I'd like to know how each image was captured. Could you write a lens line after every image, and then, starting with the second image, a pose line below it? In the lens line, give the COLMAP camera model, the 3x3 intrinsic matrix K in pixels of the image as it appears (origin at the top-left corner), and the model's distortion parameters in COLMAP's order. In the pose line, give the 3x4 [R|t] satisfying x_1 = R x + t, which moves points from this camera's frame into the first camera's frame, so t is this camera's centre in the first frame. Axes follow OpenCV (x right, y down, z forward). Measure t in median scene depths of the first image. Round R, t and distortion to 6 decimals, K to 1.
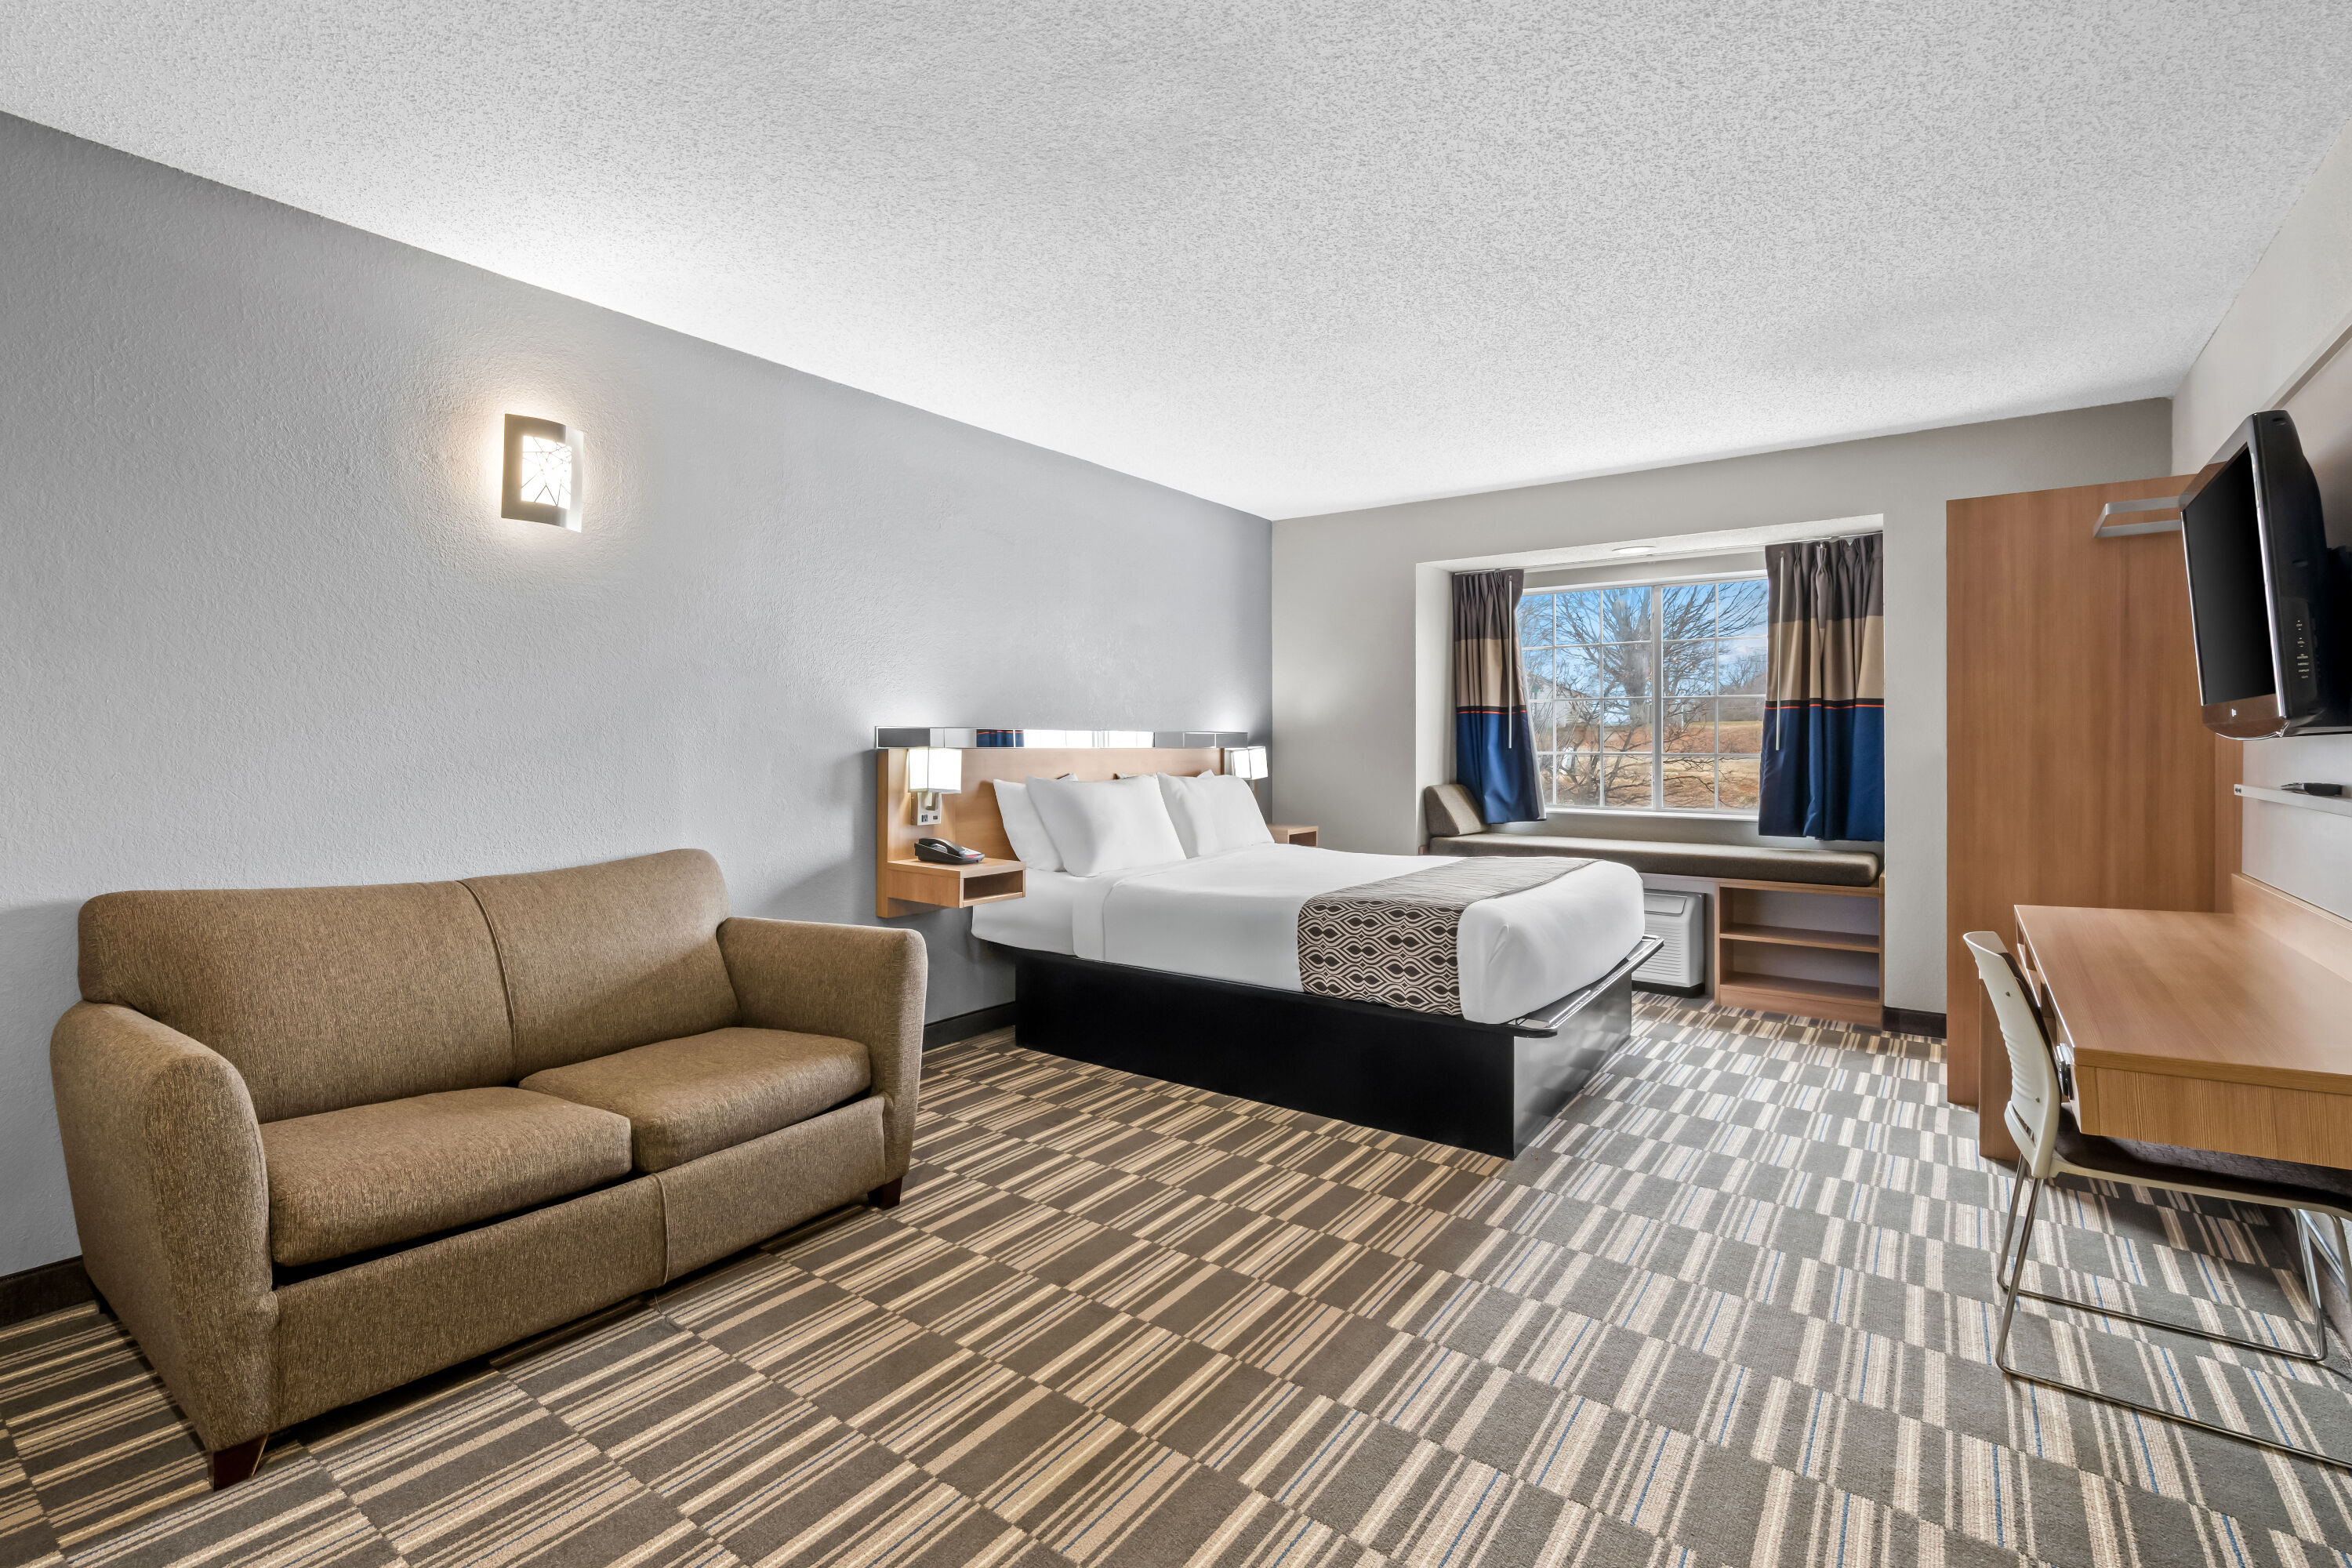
lens RADIAL K [[832.4, 0, 1172.3], [0, 832.4, 739.4], [0, 0, 1]] dist [0.000844, 0.000129]
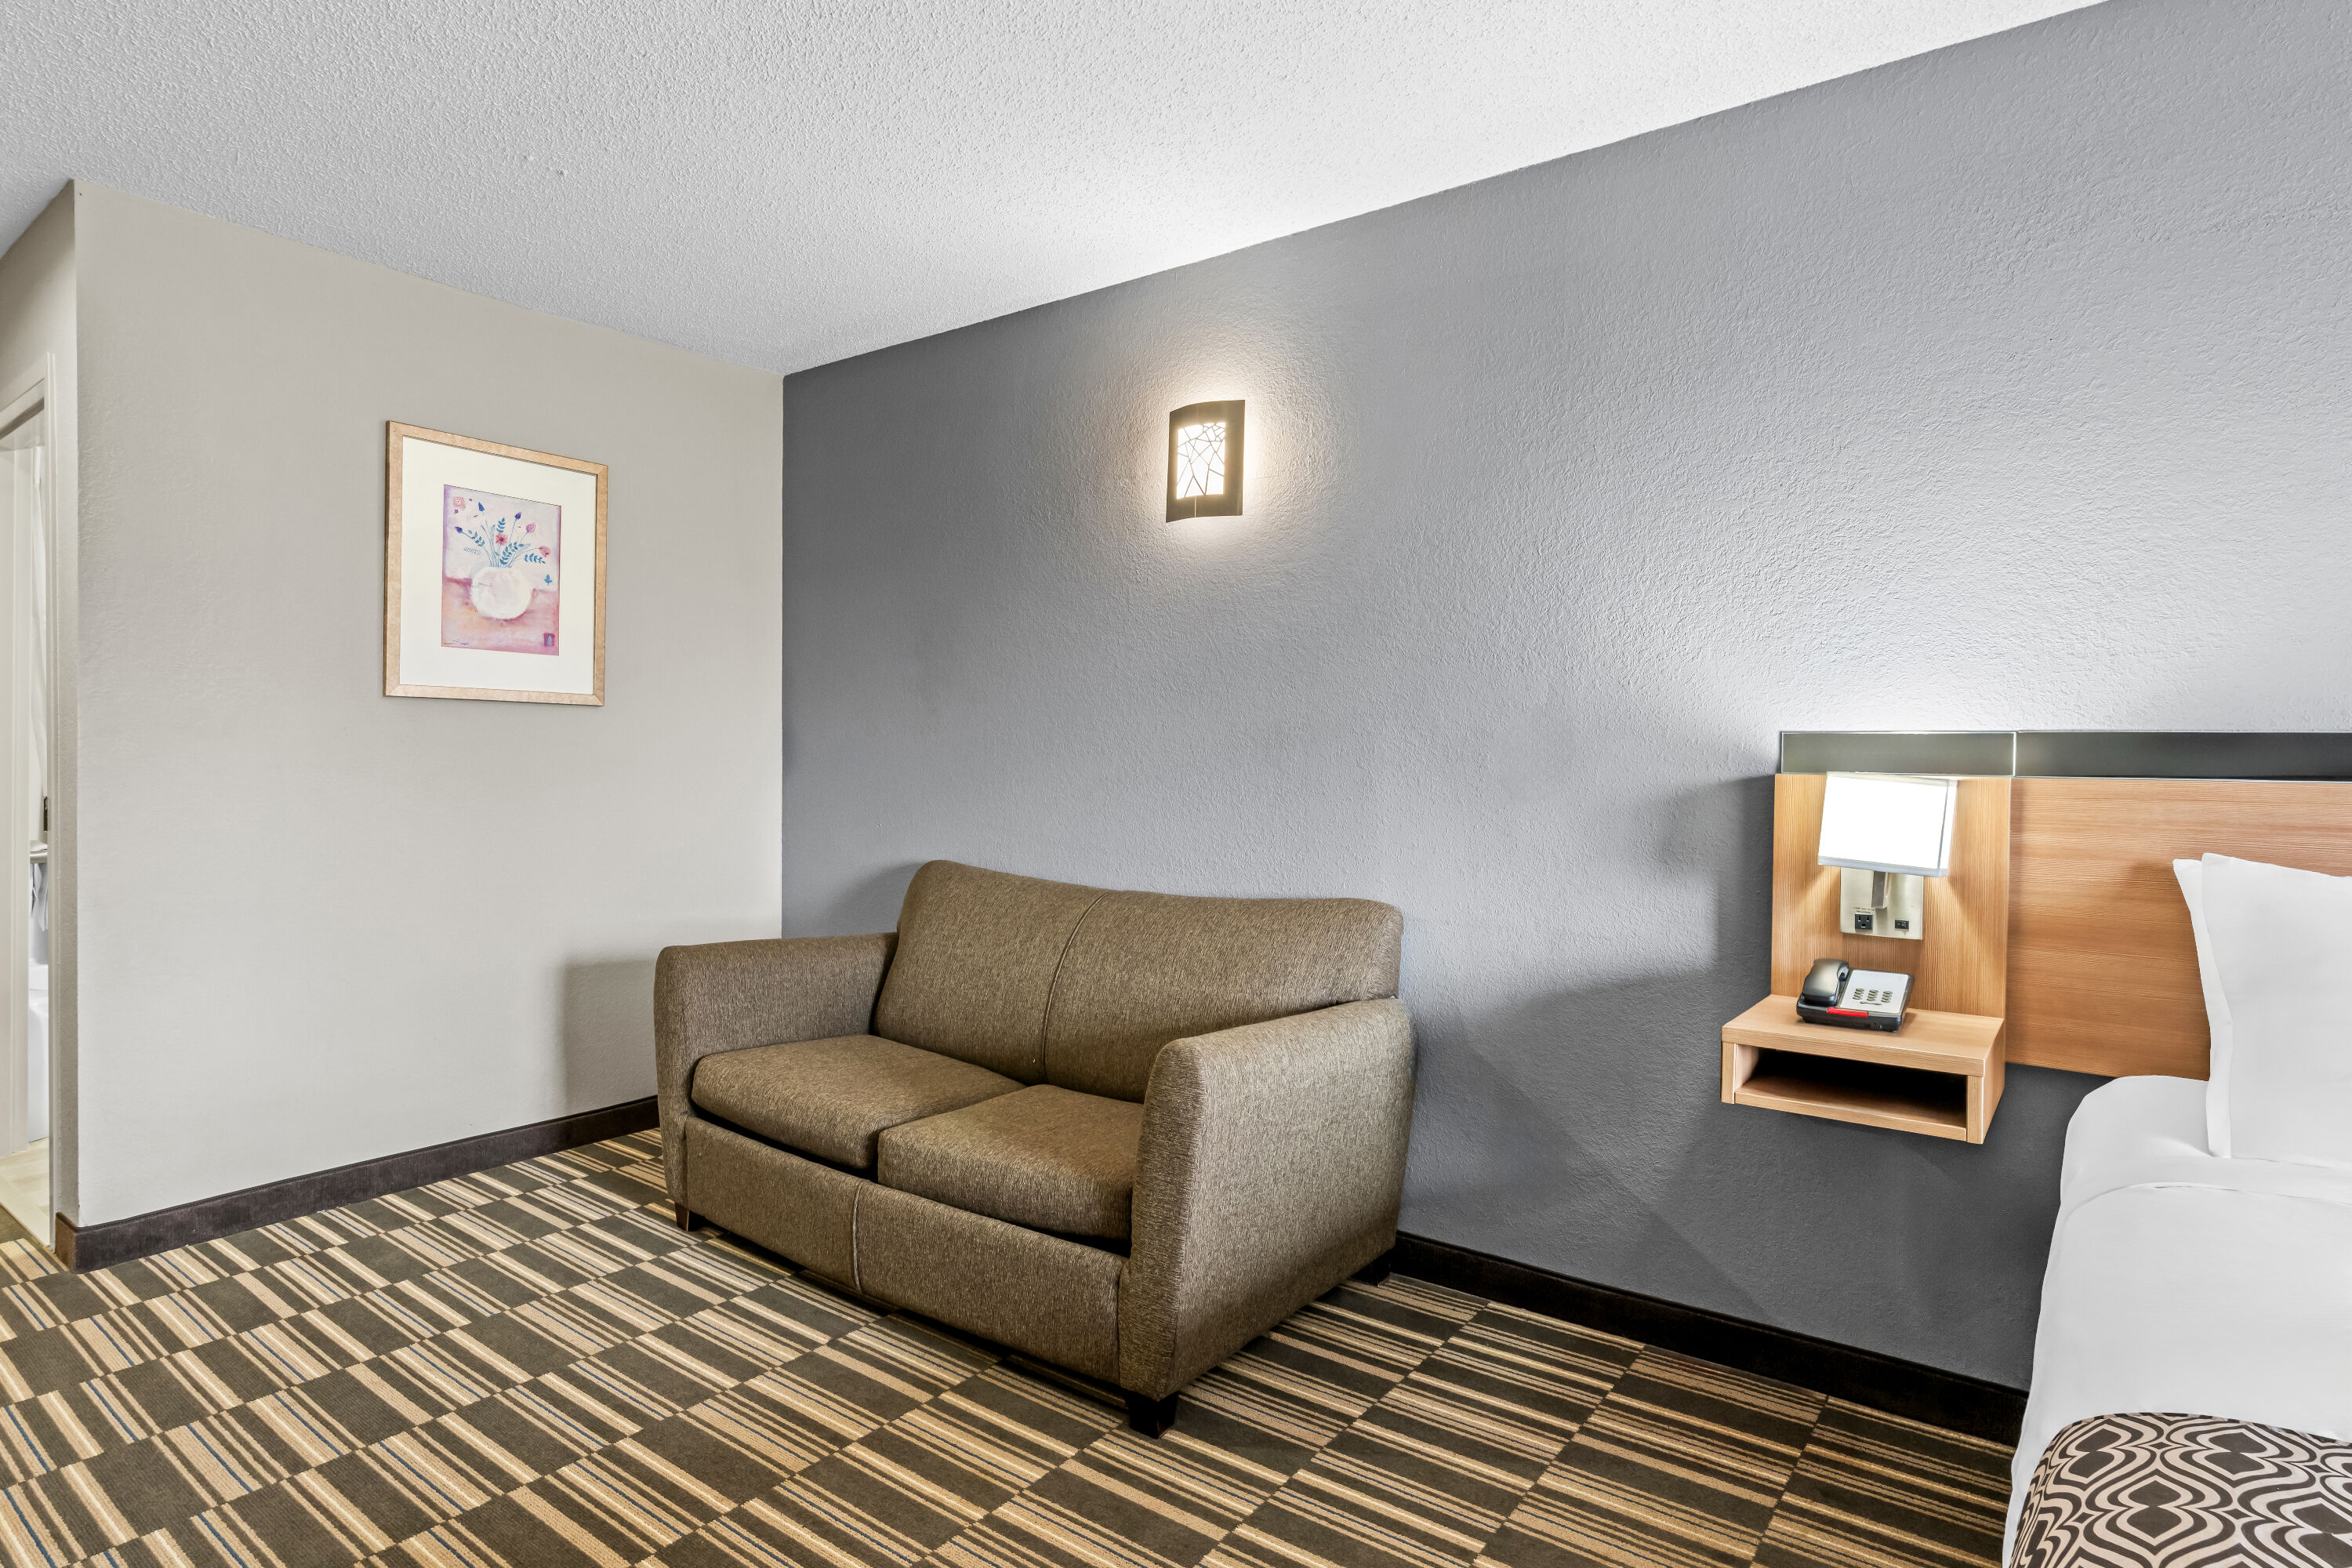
lens RADIAL K [[1308.3, 0, 1176.6], [0, 1308.3, 760.9], [0, 0, 1]] dist [-0.001785, -0.000534]
pose [[0.066375, 0.006508, -0.997774, 0.456965], [-0.007876, 0.999951, 0.005998, 0.000541], [0.997764, 0.007461, 0.066423, 0.589524]]
